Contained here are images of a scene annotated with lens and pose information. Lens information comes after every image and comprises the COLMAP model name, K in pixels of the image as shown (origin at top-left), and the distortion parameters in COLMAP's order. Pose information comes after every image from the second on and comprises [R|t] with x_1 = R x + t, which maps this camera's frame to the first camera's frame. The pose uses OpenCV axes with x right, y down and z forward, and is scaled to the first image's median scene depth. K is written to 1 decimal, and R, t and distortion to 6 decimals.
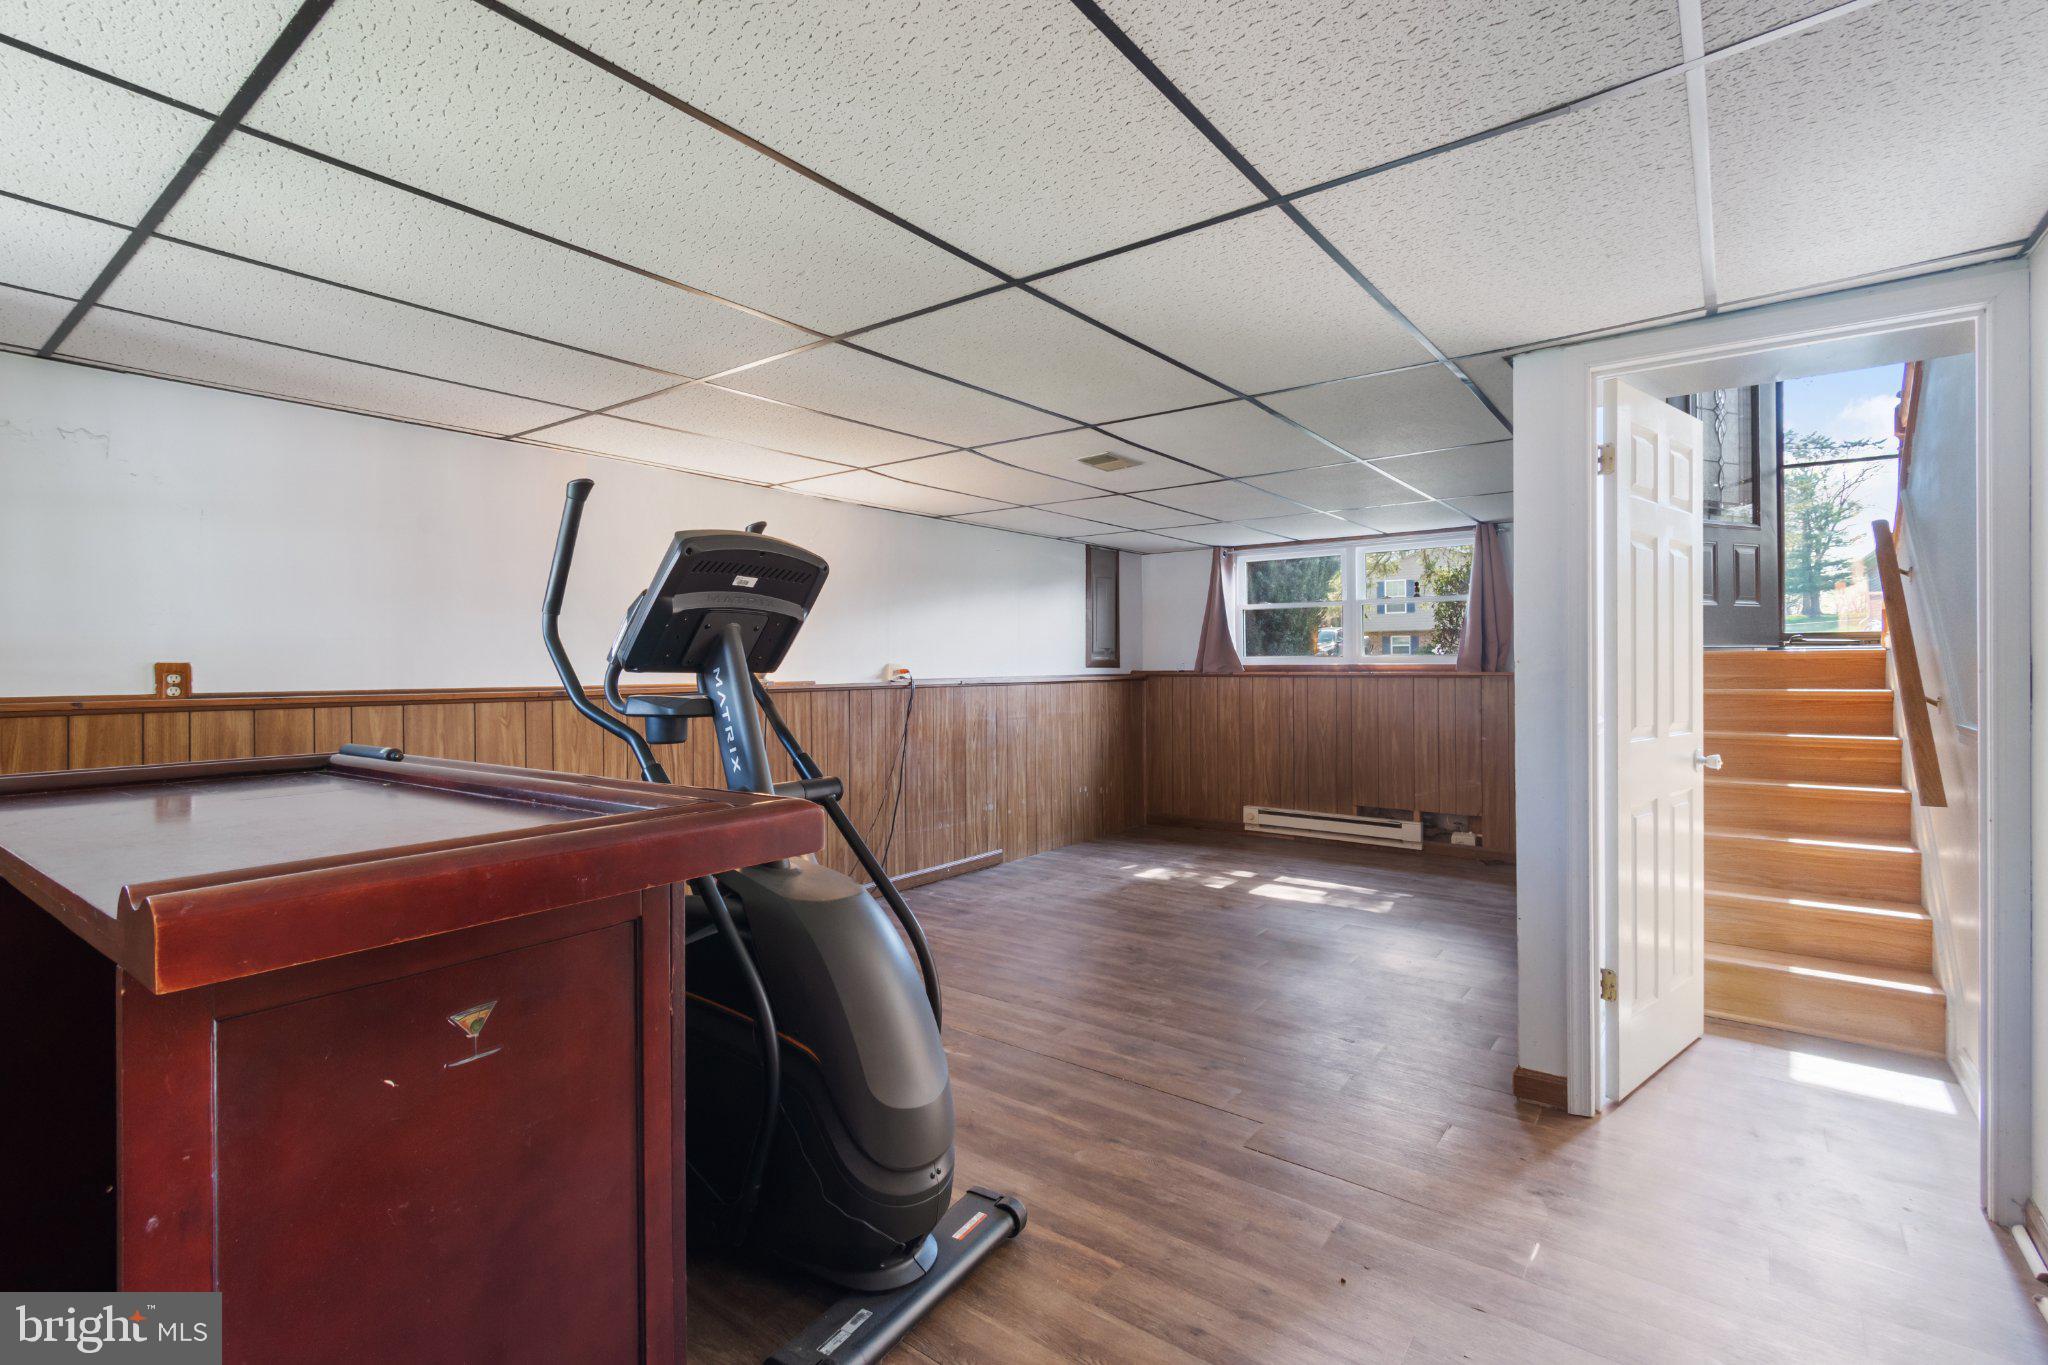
lens RADIAL K [[929.7, 0, 1031.4], [0, 929.7, 667.9], [0, 0, 1]] dist [0.005889, -0.002477]
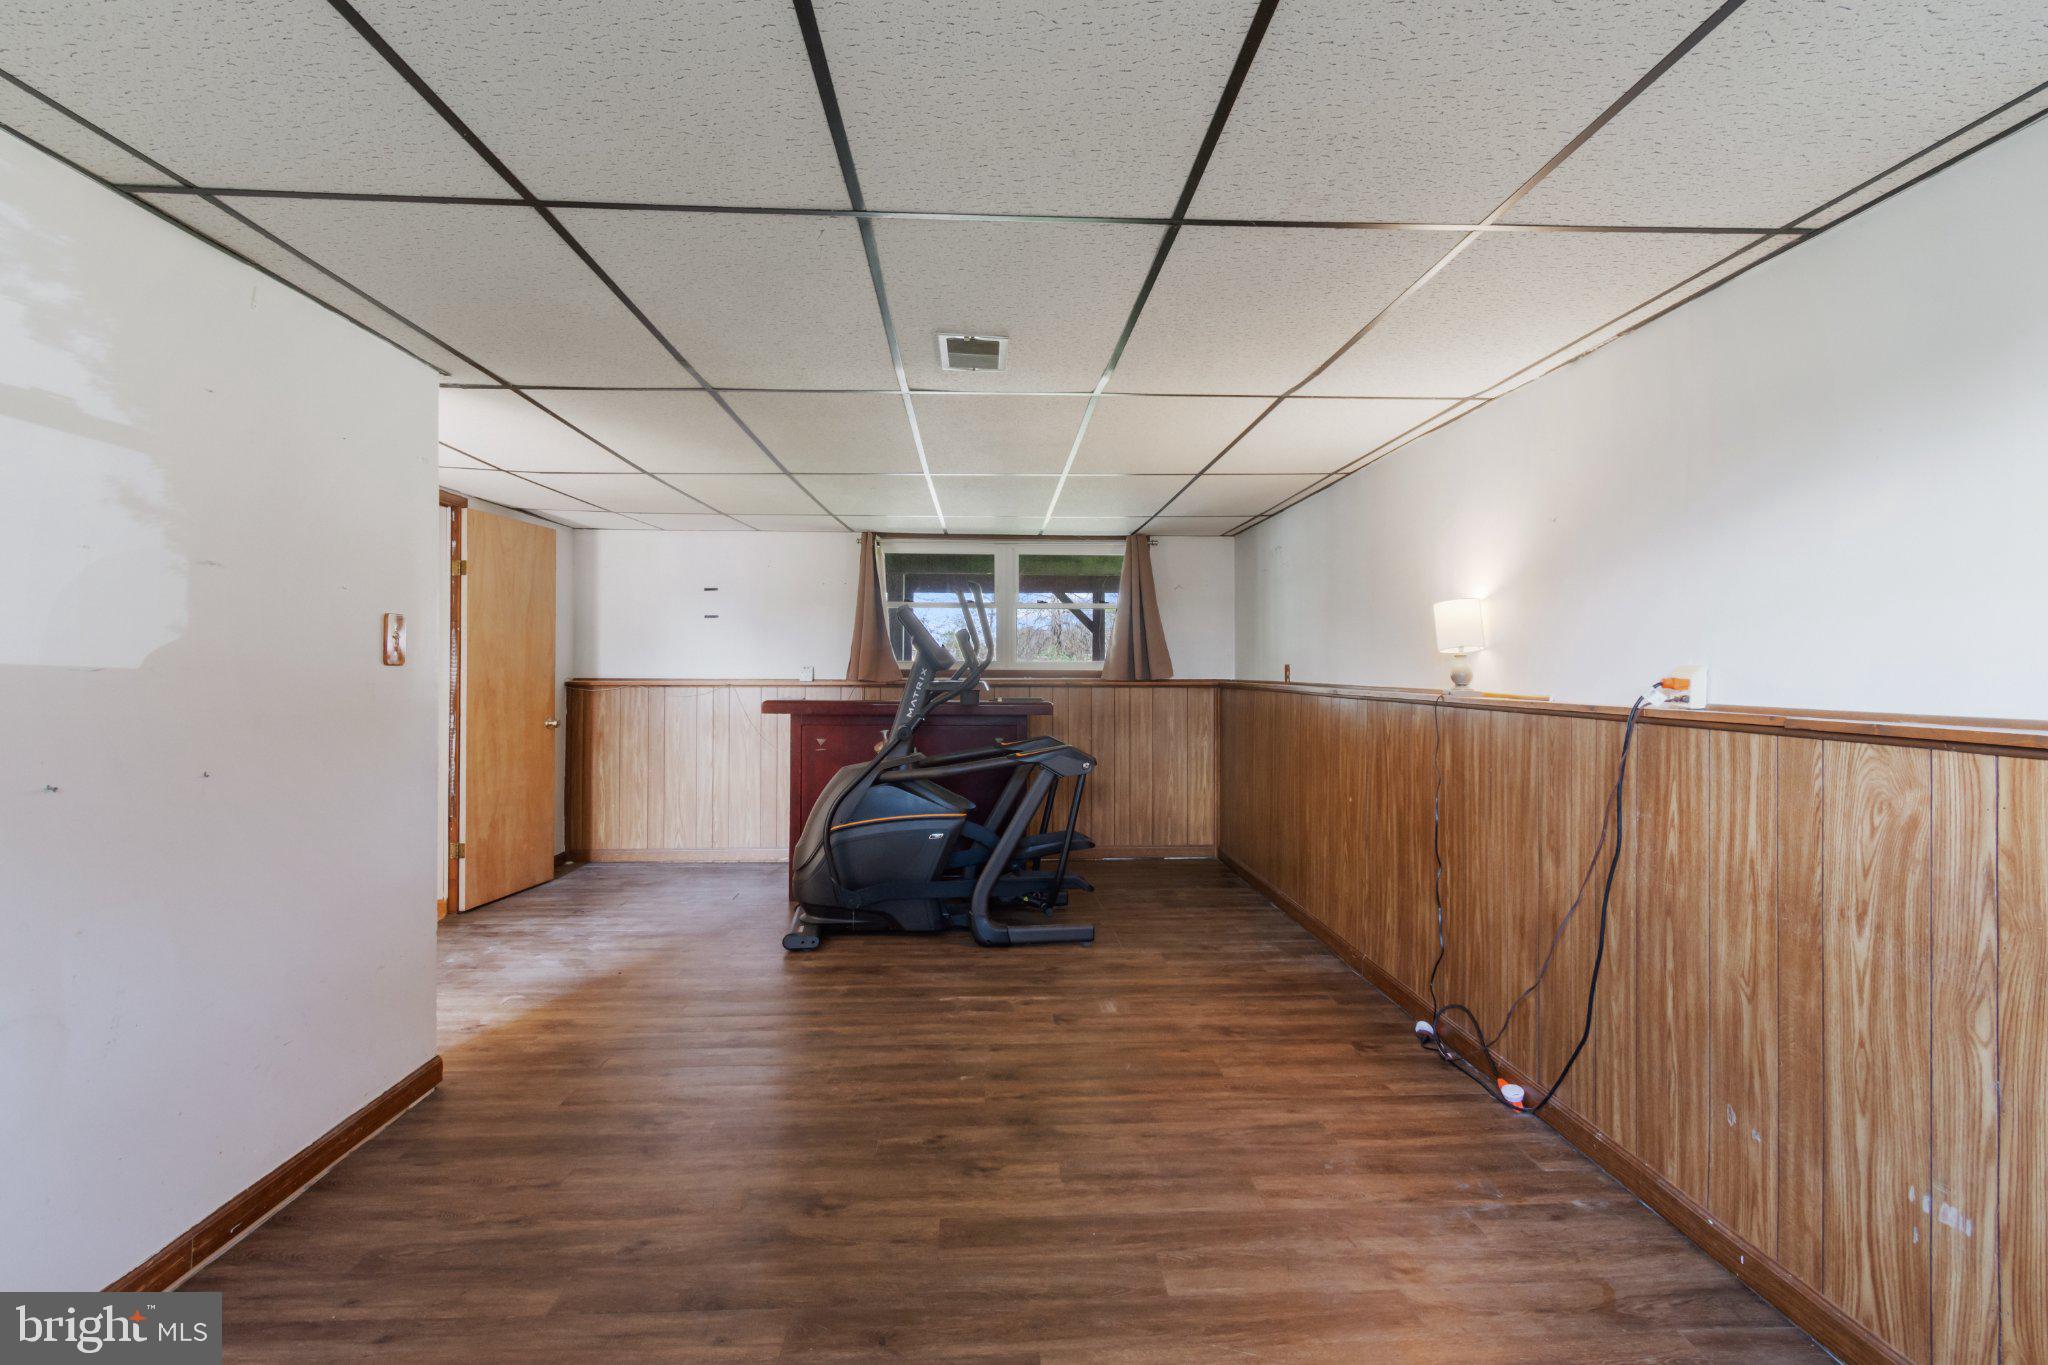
lens RADIAL K [[929.7, 0, 1030.9], [0, 929.7, 679.3], [0, 0, 1]] dist [0.005889, -0.002477]
pose [[-0.766317, -0.007005, -0.642424, 0.336090], [-0.013248, 0.999900, 0.004899, 0.002590], [0.642326, 0.012266, -0.766334, 1.087617]]
